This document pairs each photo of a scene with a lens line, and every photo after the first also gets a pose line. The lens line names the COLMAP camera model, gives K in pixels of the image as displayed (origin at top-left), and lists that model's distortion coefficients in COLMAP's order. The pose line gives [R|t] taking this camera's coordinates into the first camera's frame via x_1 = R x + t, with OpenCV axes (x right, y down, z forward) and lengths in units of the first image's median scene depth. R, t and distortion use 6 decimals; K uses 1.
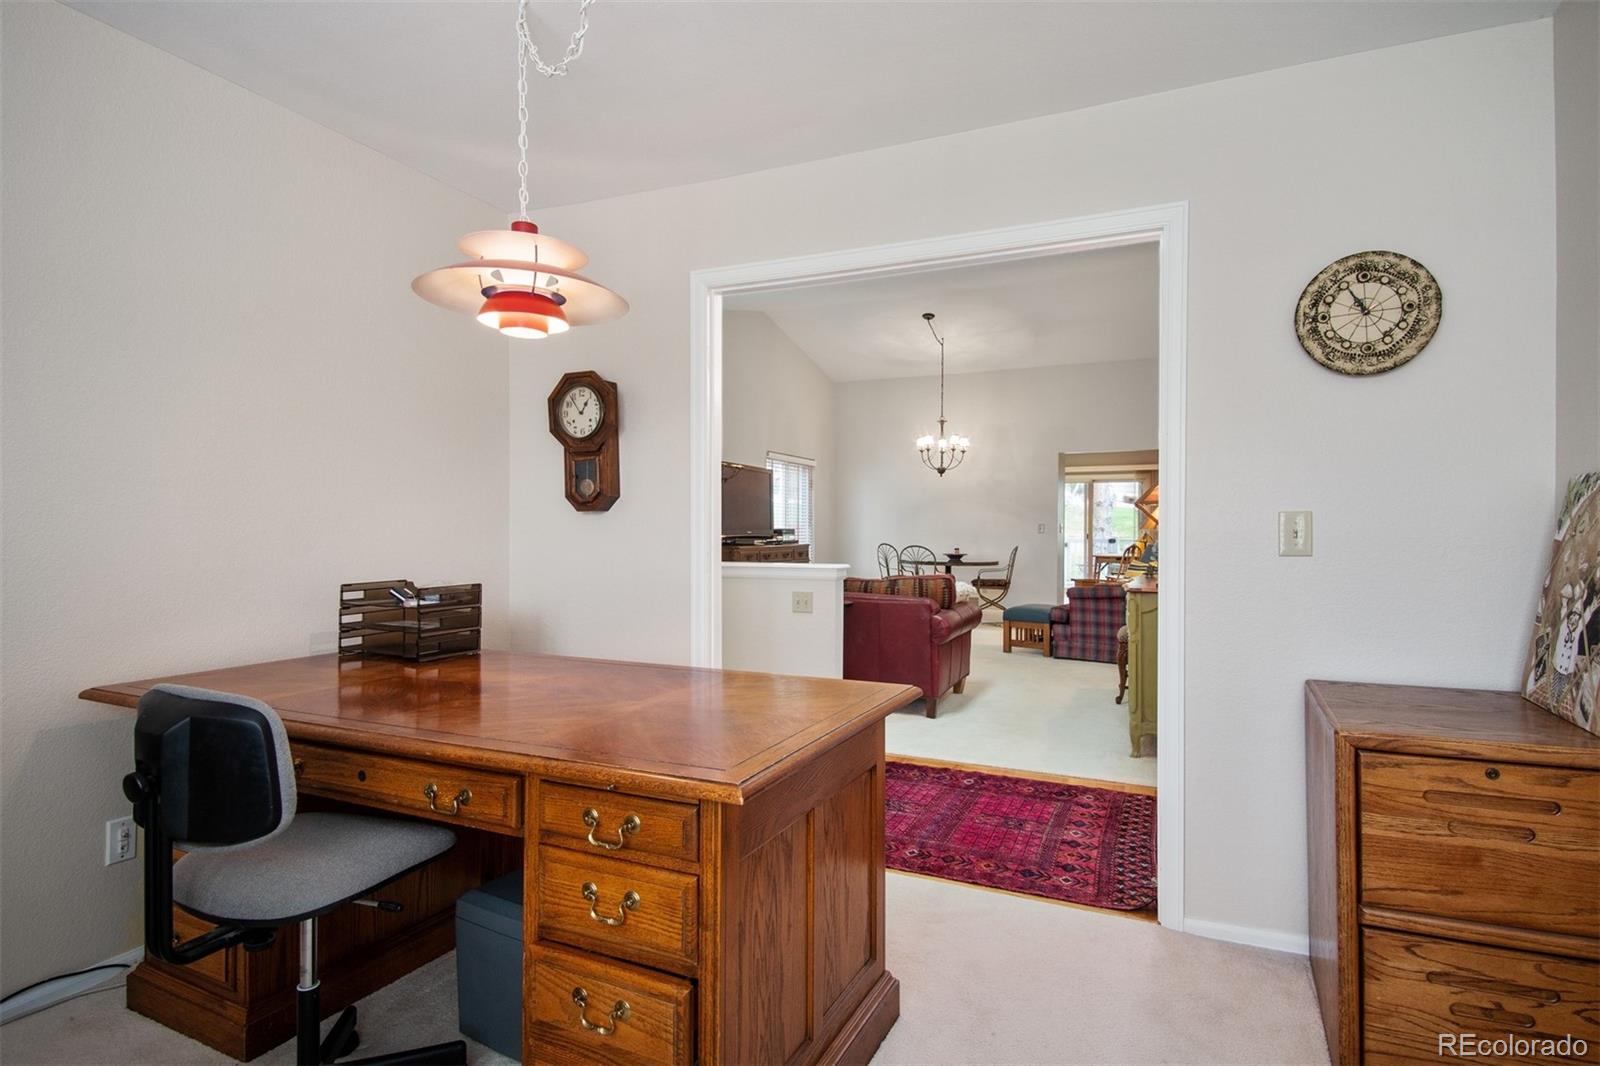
lens RADIAL K [[832.1, 0, 800.0], [0, 832.1, 533.0], [0, 0, 1]] dist [0.018359, -0.000879]
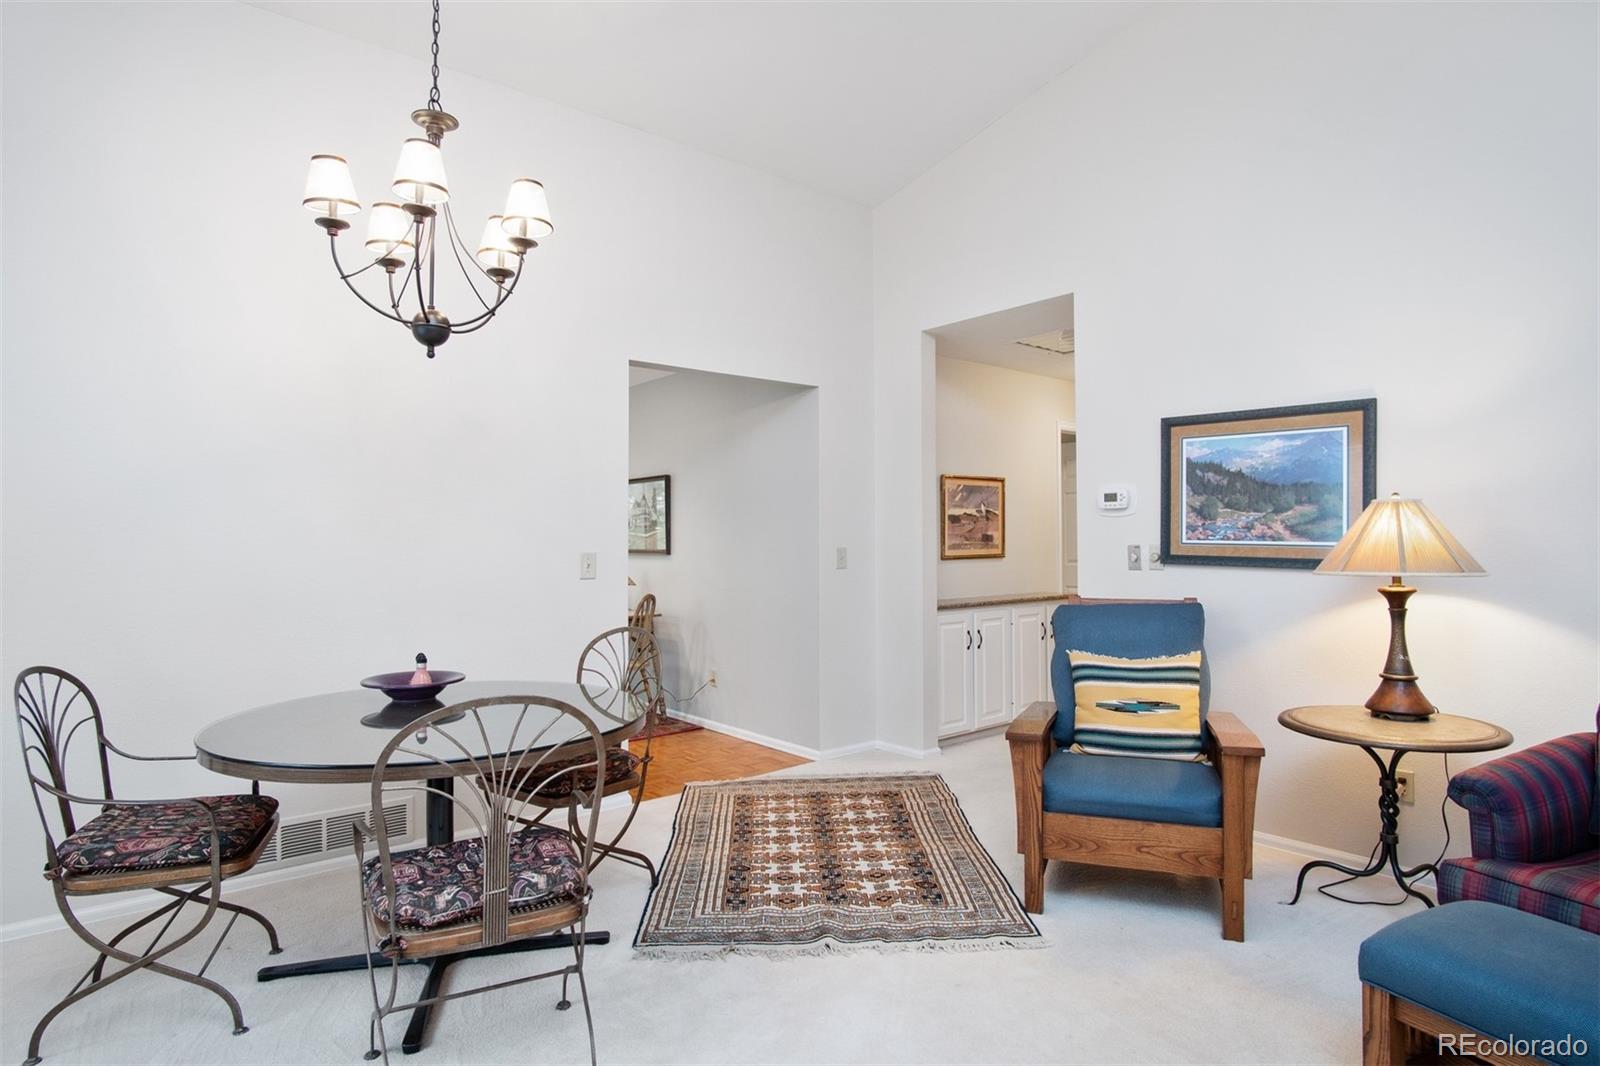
lens RADIAL K [[854.4, 0, 745.8], [0, 854.4, 532.6], [0, 0, 1]] dist [-0.072727, 0.032843]
pose [[0.476867, -0.004183, 0.878966, 0.007552], [0.018553, 0.999814, -0.005307, -0.016835], [-0.878780, 0.018838, 0.476855, 0.818536]]
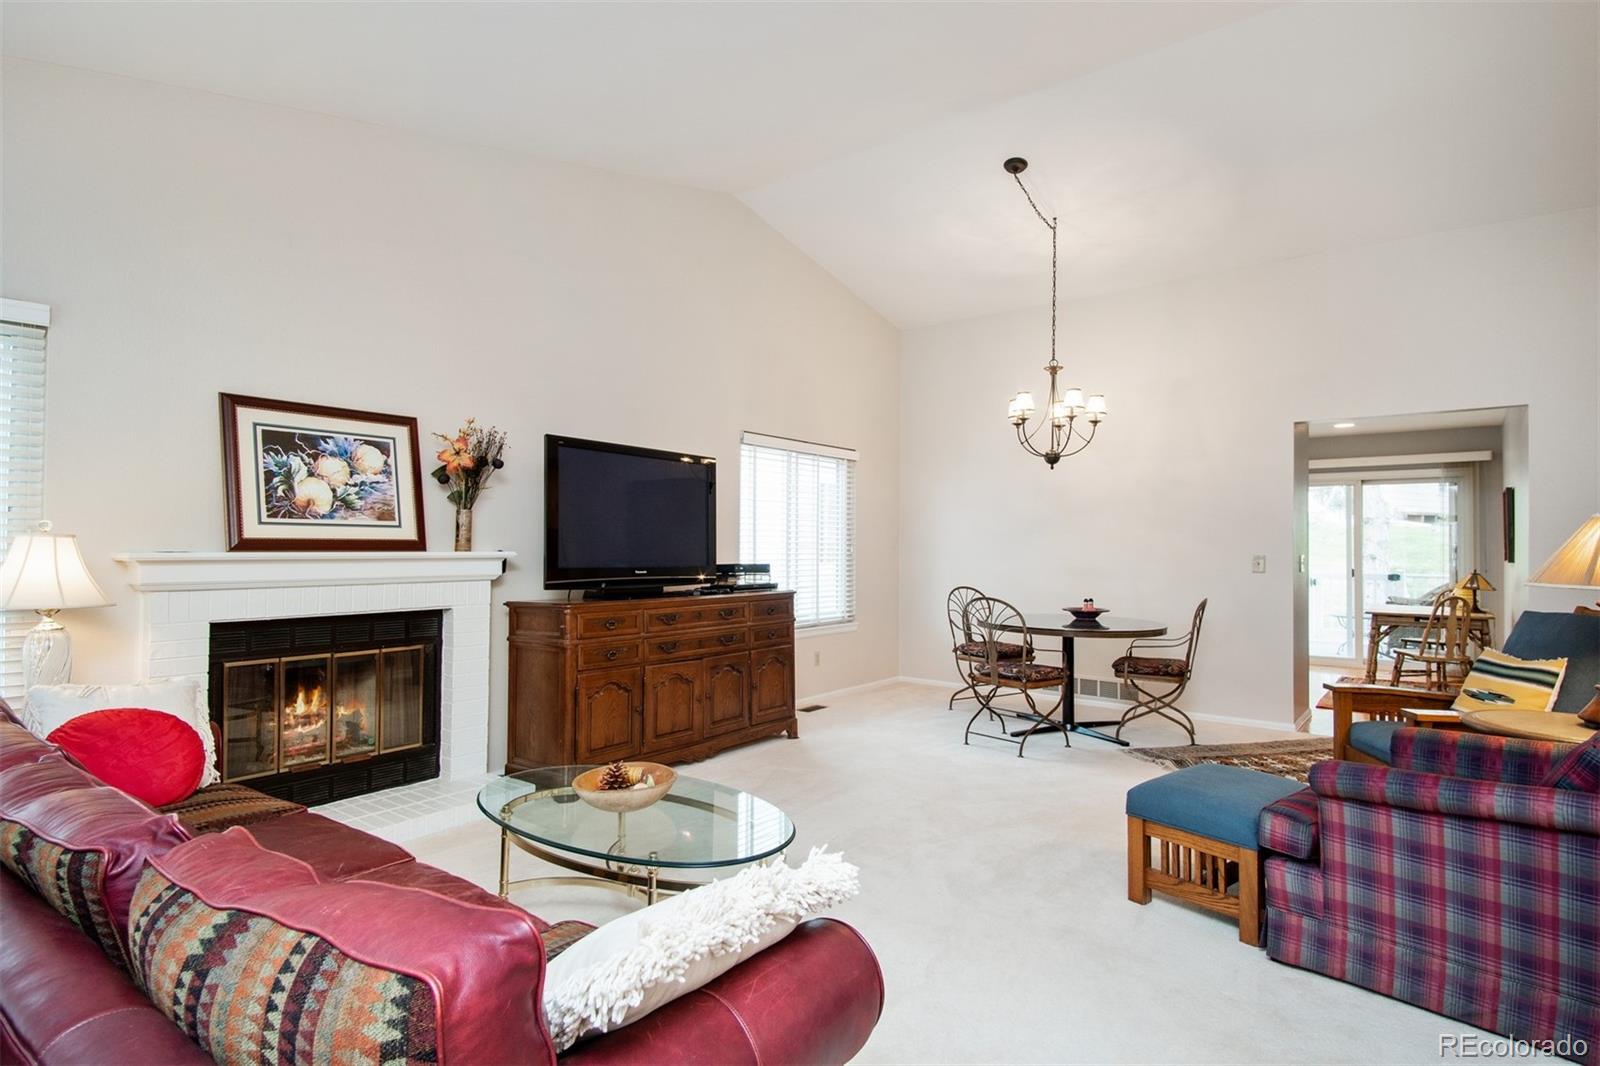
lens RADIAL K [[832.1, 0, 800.0], [0, 832.1, 533.0], [0, 0, 1]] dist [0.018359, -0.000879]
pose [[0.970803, -0.000219, -0.239876, 0.140706], [-0.005229, 0.999743, -0.022072, -0.012841], [0.239820, 0.022682, 0.970552, 0.432237]]
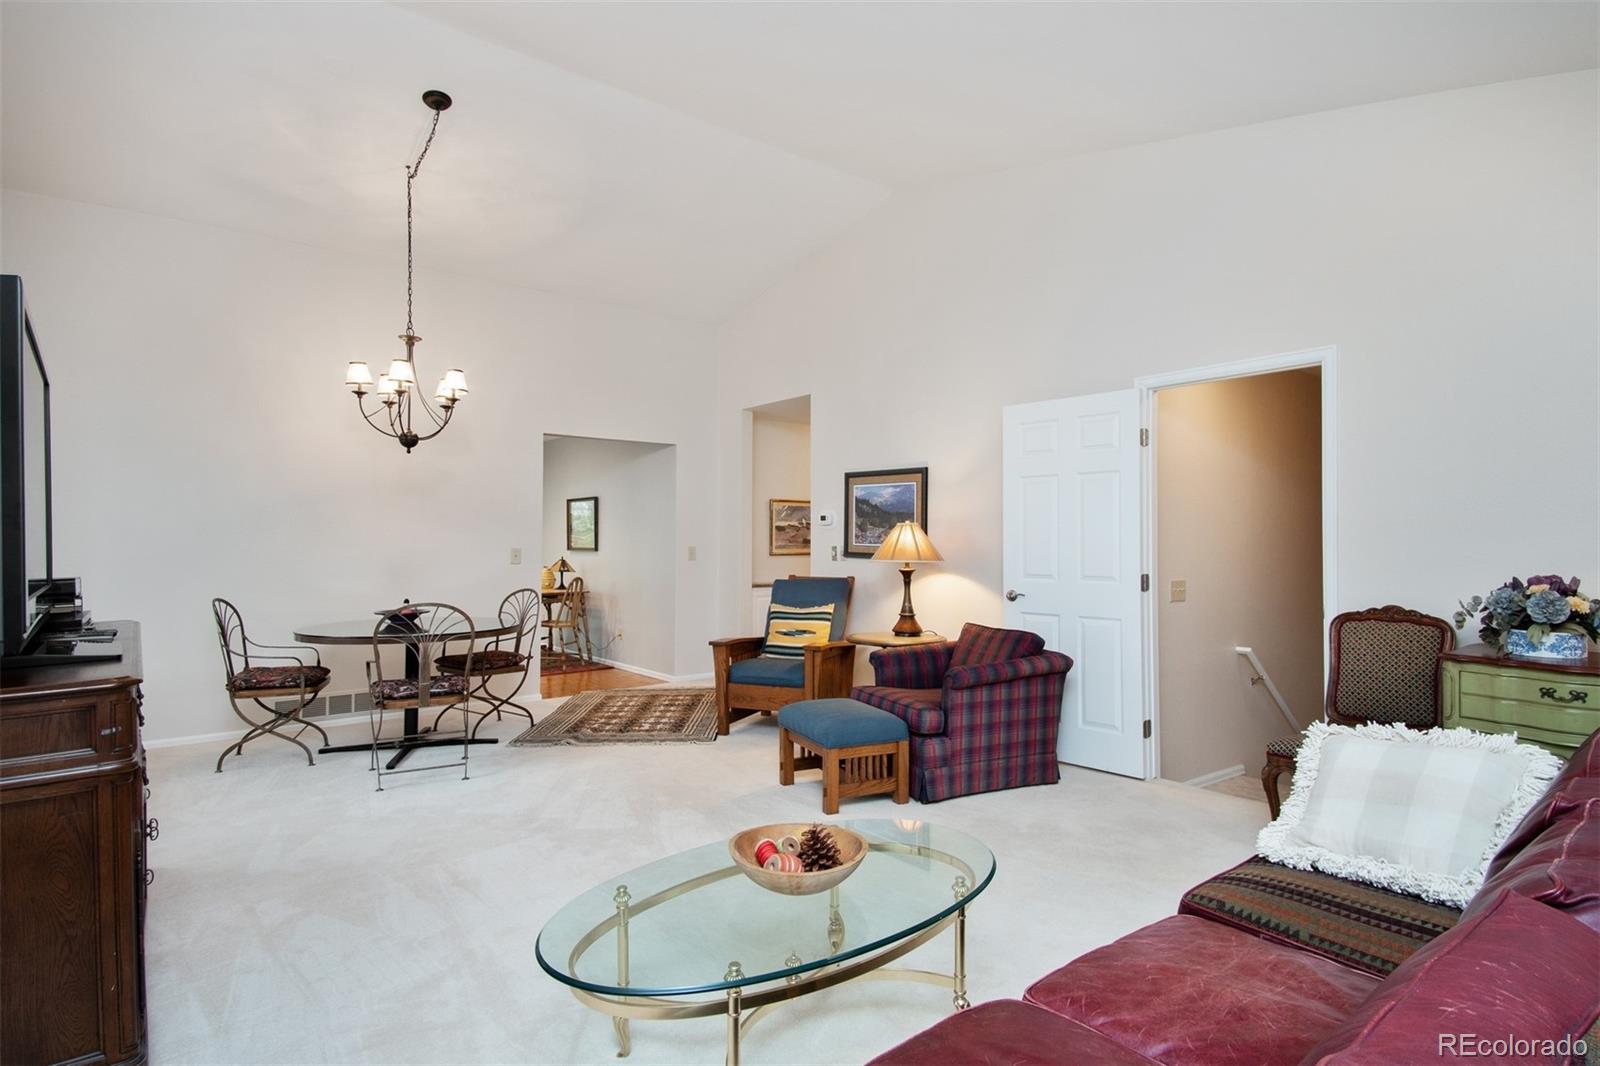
lens RADIAL K [[853.8, 0, 800.0], [0, 853.8, 533.0], [0, 0, 1]] dist [-0.014533, -0.001279]
pose [[0.464850, 0.000907, 0.885389, -0.159023], [0.011189, 0.999914, -0.006898, -0.015946], [-0.885319, 0.013113, 0.464800, 0.577079]]
